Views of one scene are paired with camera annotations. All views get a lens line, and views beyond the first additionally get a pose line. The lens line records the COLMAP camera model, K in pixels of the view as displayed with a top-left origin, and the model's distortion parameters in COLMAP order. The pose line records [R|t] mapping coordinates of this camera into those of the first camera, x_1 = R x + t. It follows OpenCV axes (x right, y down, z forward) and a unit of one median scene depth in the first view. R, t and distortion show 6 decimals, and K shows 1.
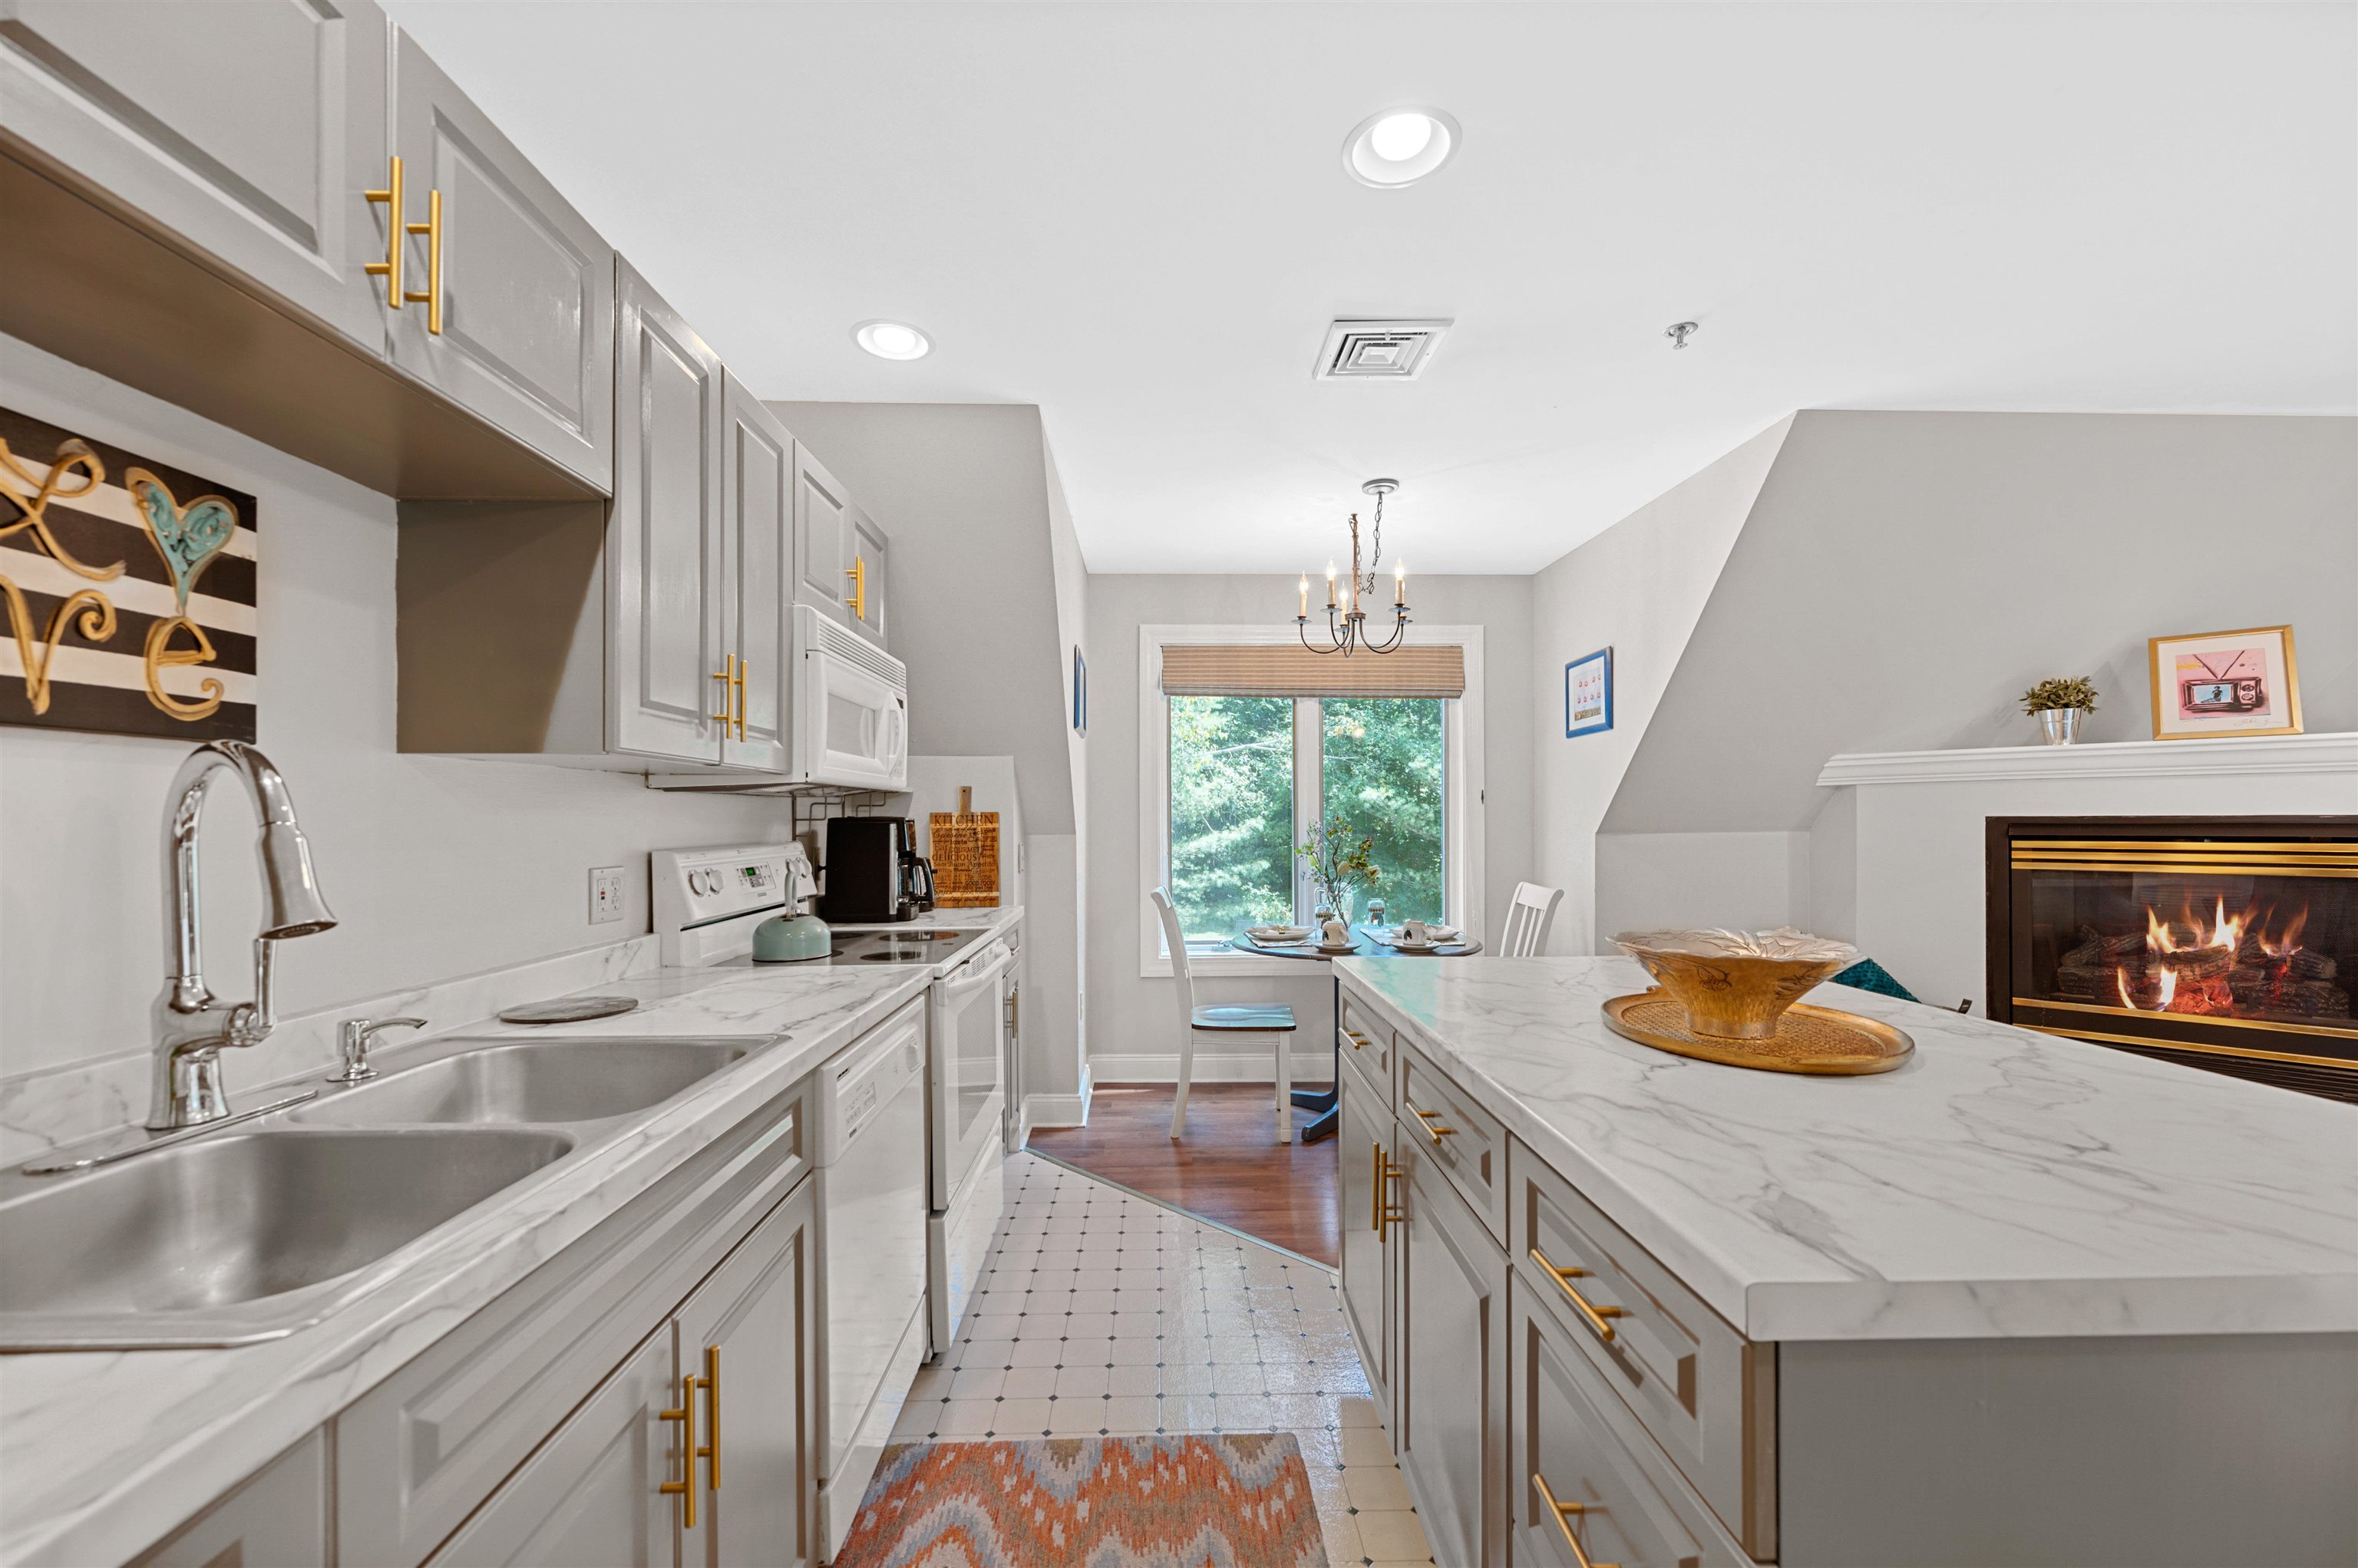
lens RADIAL K [[942.8, 0, 1174.1], [0, 942.8, 801.8], [0, 0, 1]] dist [-0.000508, 0.000161]
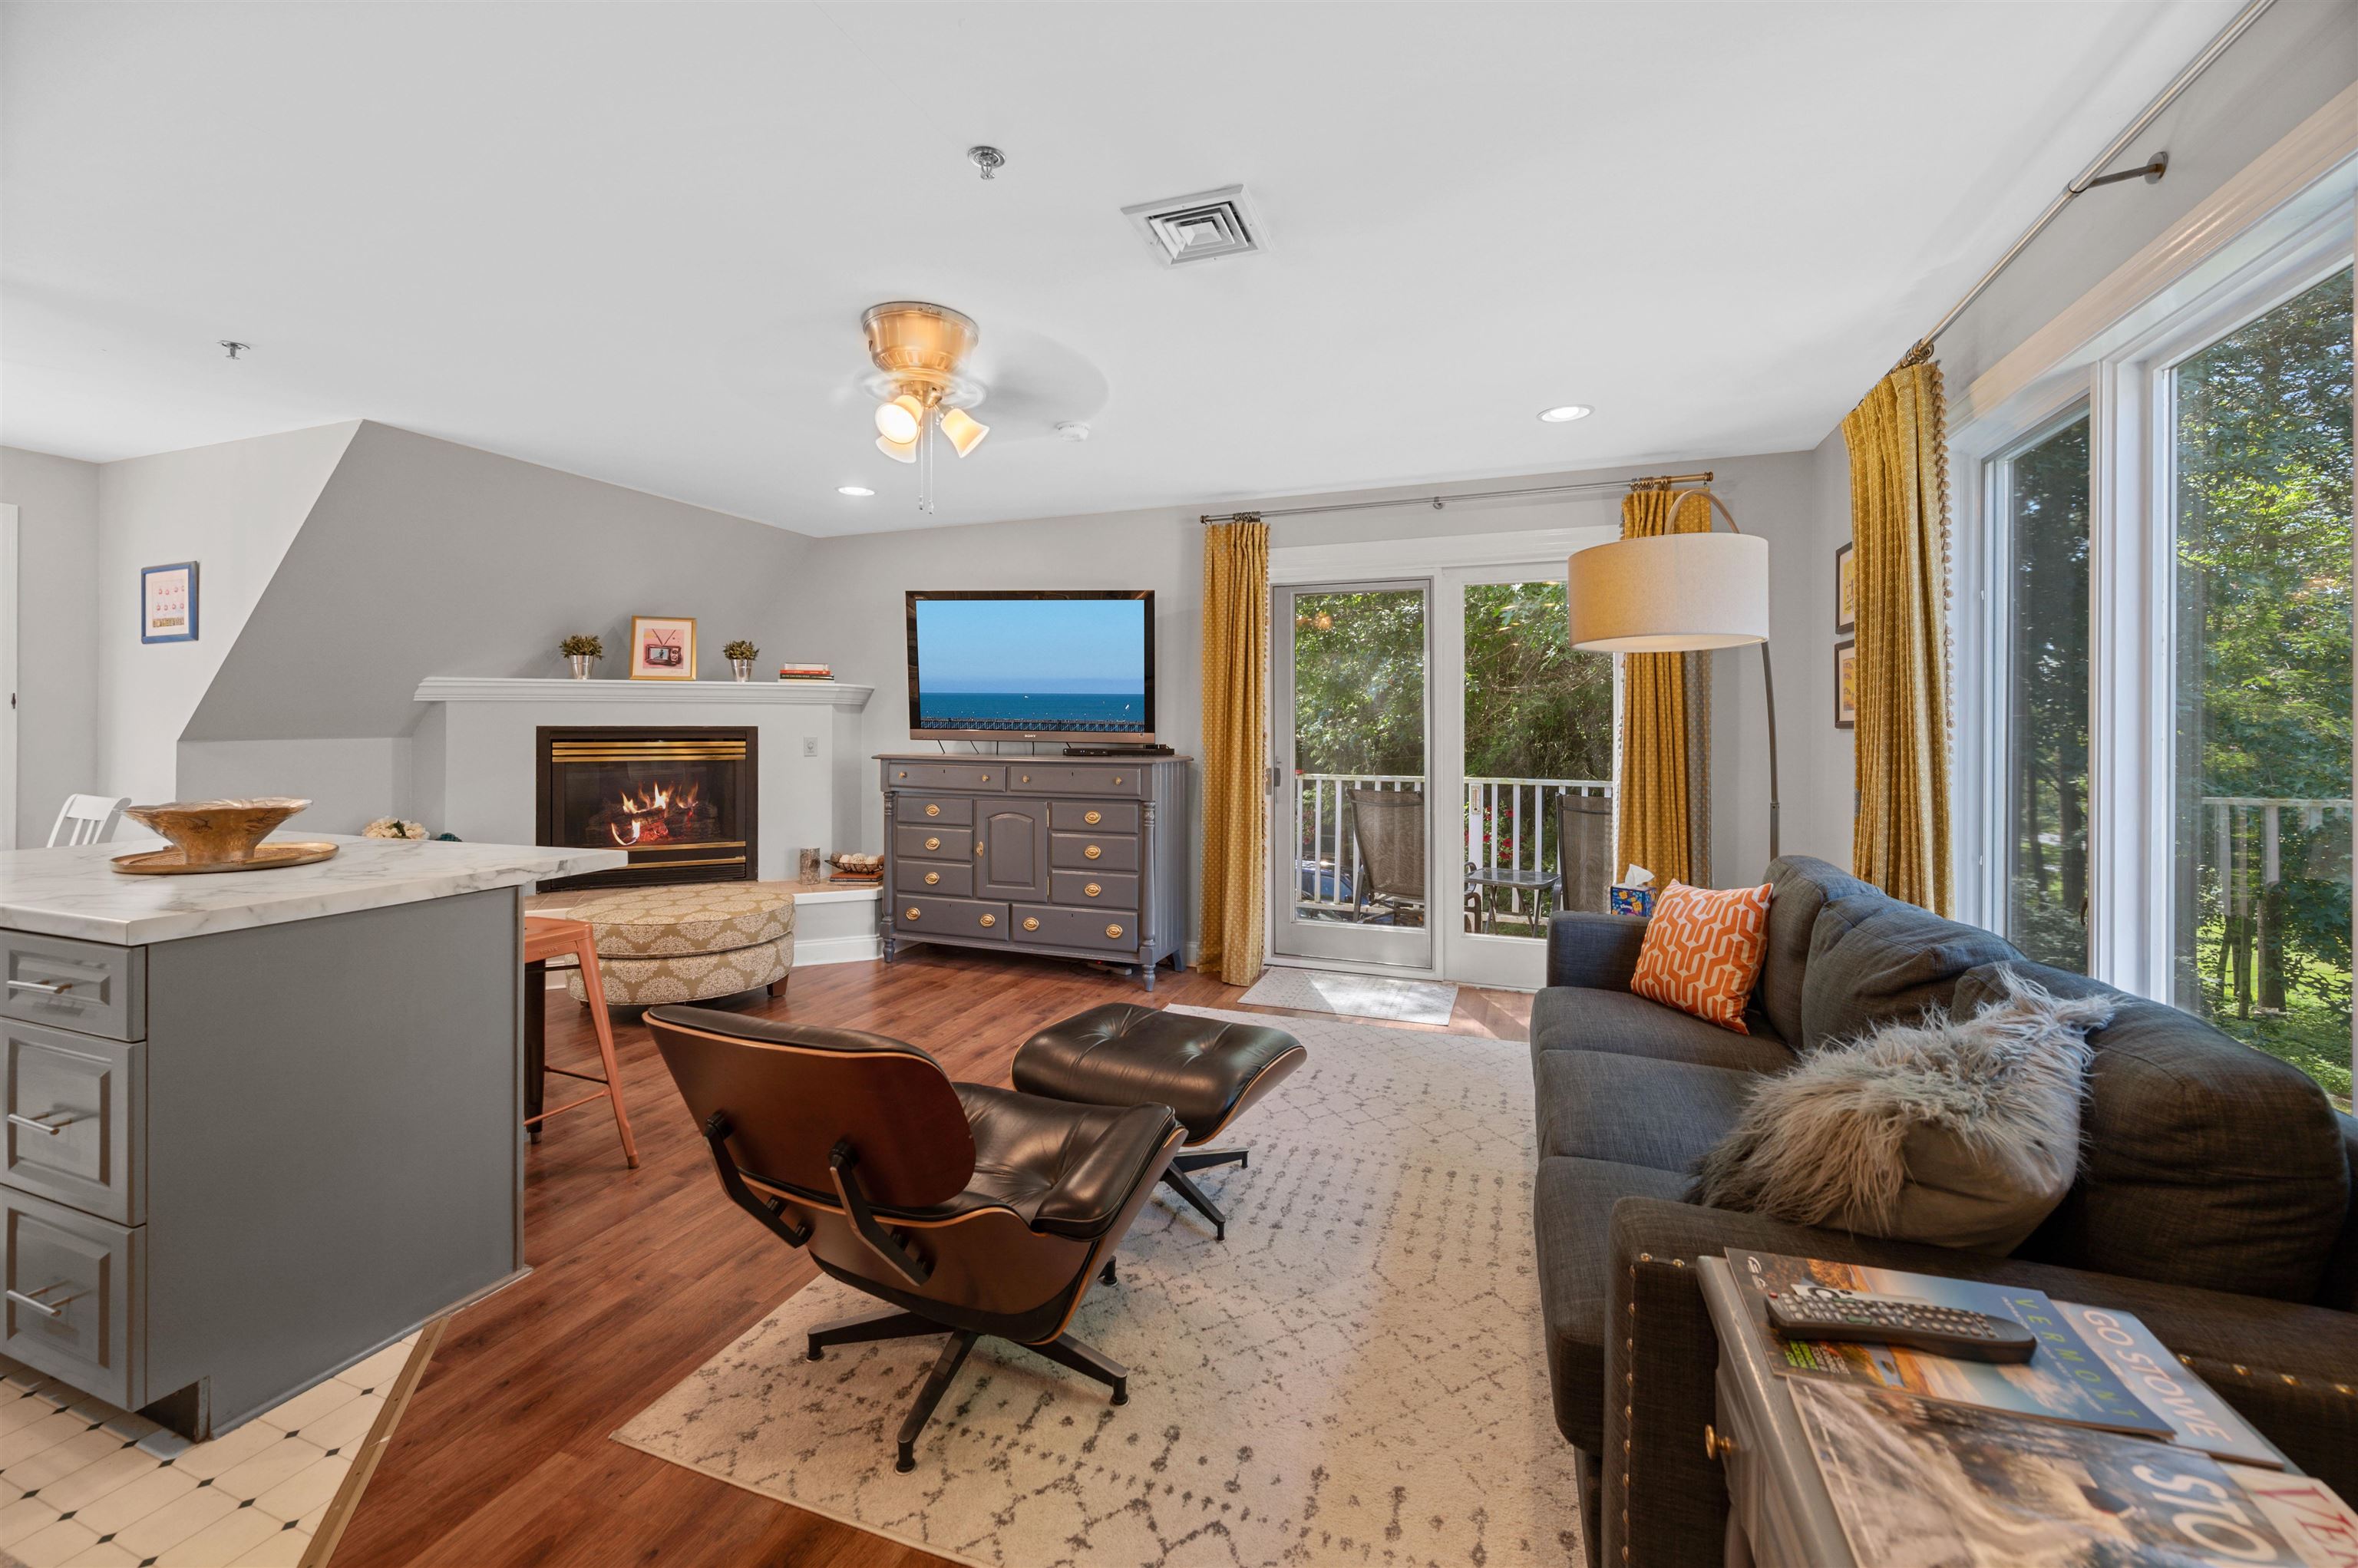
lens RADIAL K [[942.8, 0, 1157.9], [0, 942.8, 725.5], [0, 0, 1]] dist [-0.000508, 0.000161]
pose [[0.376836, 0.006578, 0.926257, -0.111120], [-0.019126, 0.999817, 0.000680, -0.004333], [-0.926083, -0.017972, 0.376893, -0.420910]]
